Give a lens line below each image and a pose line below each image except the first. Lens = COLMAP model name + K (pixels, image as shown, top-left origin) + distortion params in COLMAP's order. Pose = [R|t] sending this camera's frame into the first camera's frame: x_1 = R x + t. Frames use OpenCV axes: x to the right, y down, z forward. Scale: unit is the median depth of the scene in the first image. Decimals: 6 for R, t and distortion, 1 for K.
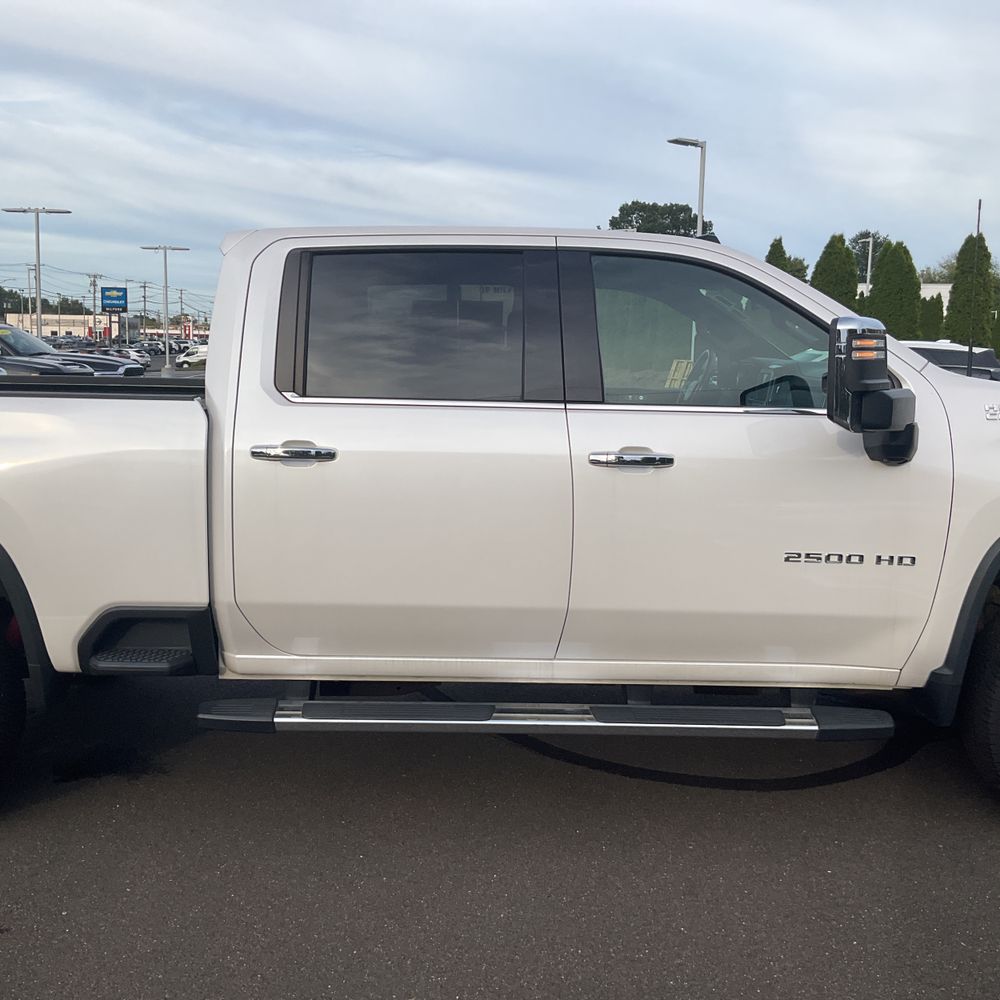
lens RADIAL K [[1106.3, 0, 500.0], [0, 1106.3, 500.0], [0, 0, 1]] dist [0.103782, -0.243919]
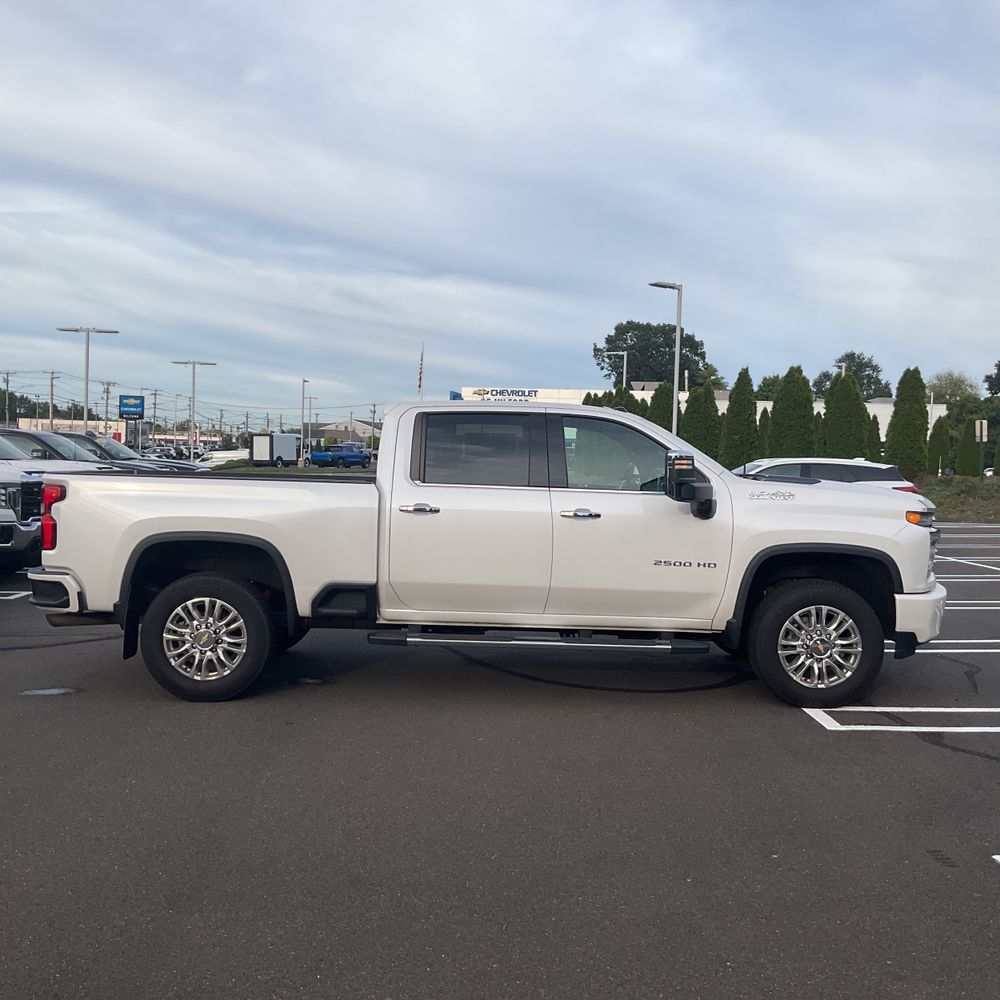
lens RADIAL K [[1110.8, 0, 504.9], [0, 1110.8, 491.1], [0, 0, 1]] dist [0.107225, -0.243701]
pose [[0.999878, 0.014119, 0.006683, -0.009274], [-0.013335, 0.994328, -0.105515, 0.033445], [-0.008135, 0.105413, 0.994395, -0.256091]]
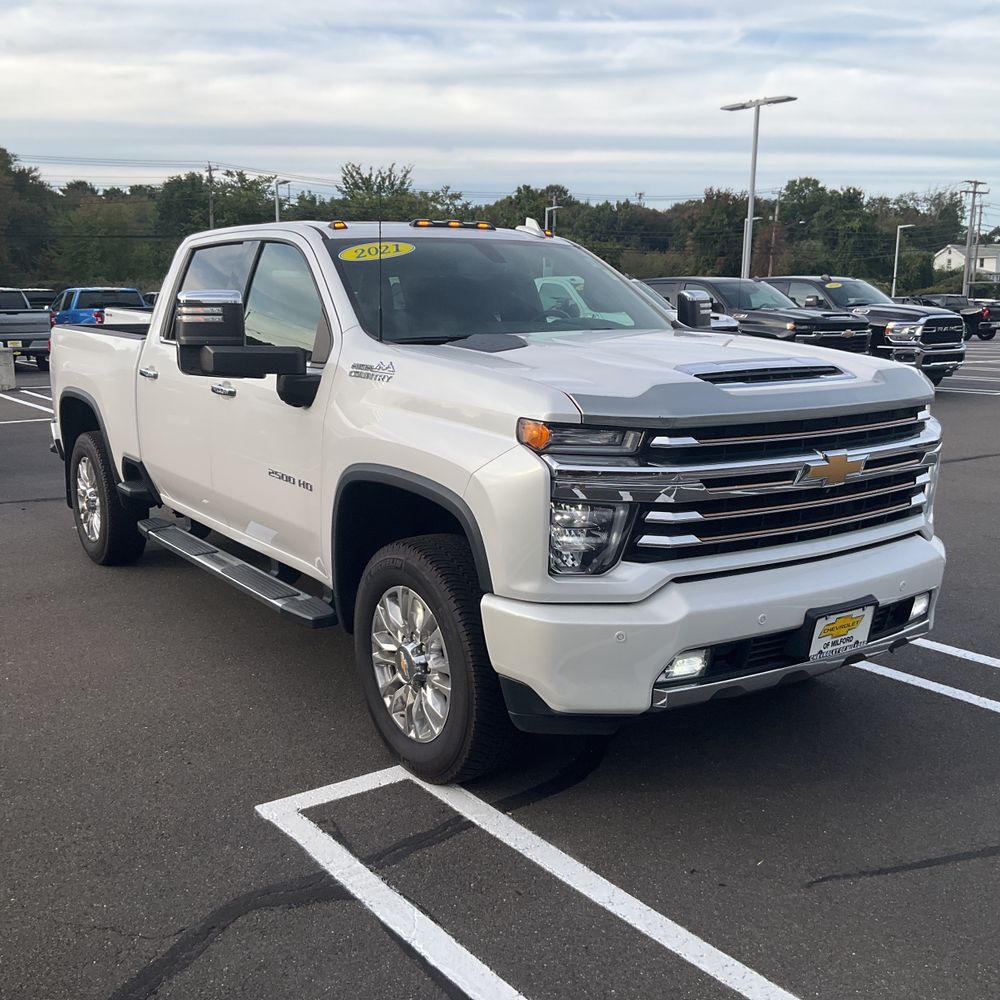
lens RADIAL K [[1096.2, 0, 494.9], [0, 1096.2, 502.3], [0, 0, 1]] dist [0.107109, -0.221150]
pose [[0.565259, 0.145180, -0.812038, 0.348287], [-0.104298, 0.989069, 0.104228, -0.018252], [0.818294, 0.025778, 0.574222, 0.110827]]
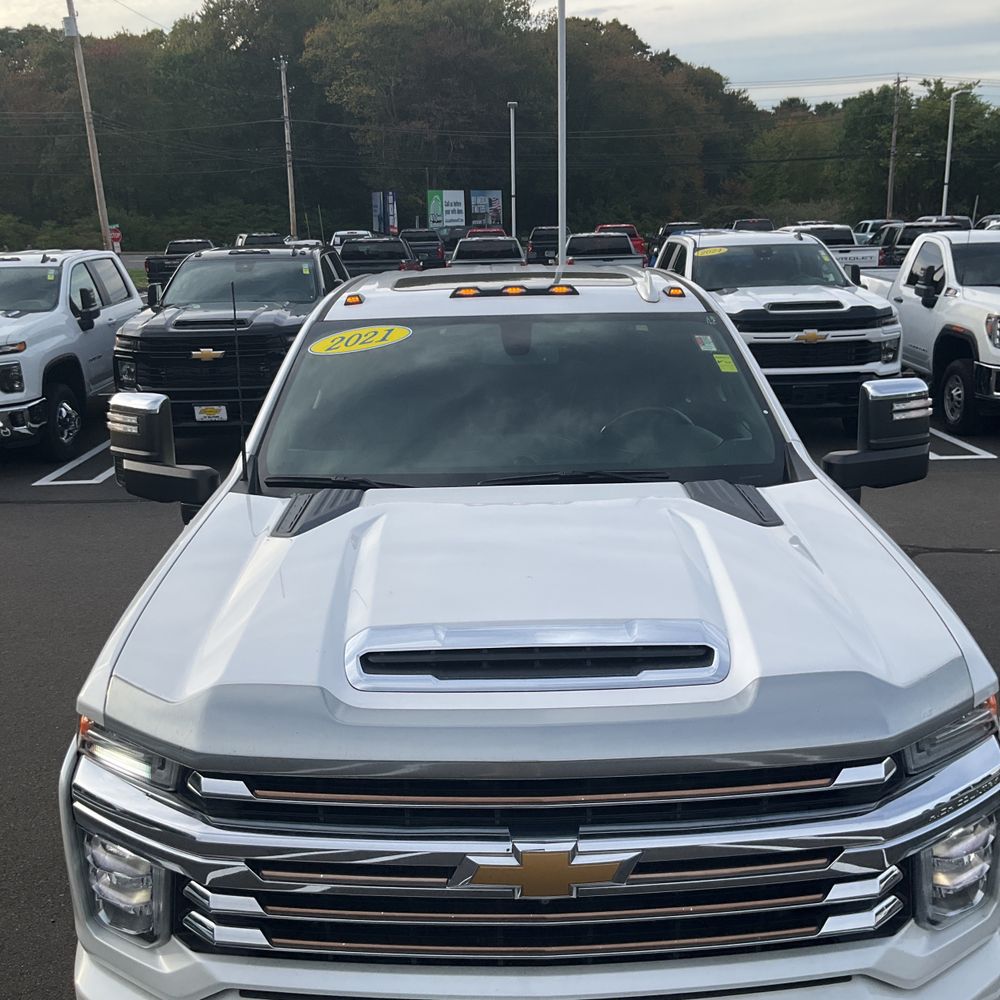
lens RADIAL K [[1110.8, 0, 504.9], [0, 1110.8, 491.1], [0, 0, 1]] dist [0.107225, -0.243701]
pose [[0.009710, 0.230607, -0.972998, 0.315831], [-0.113304, 0.967031, 0.228062, -0.080111], [0.993513, 0.108031, 0.035518, 0.287255]]
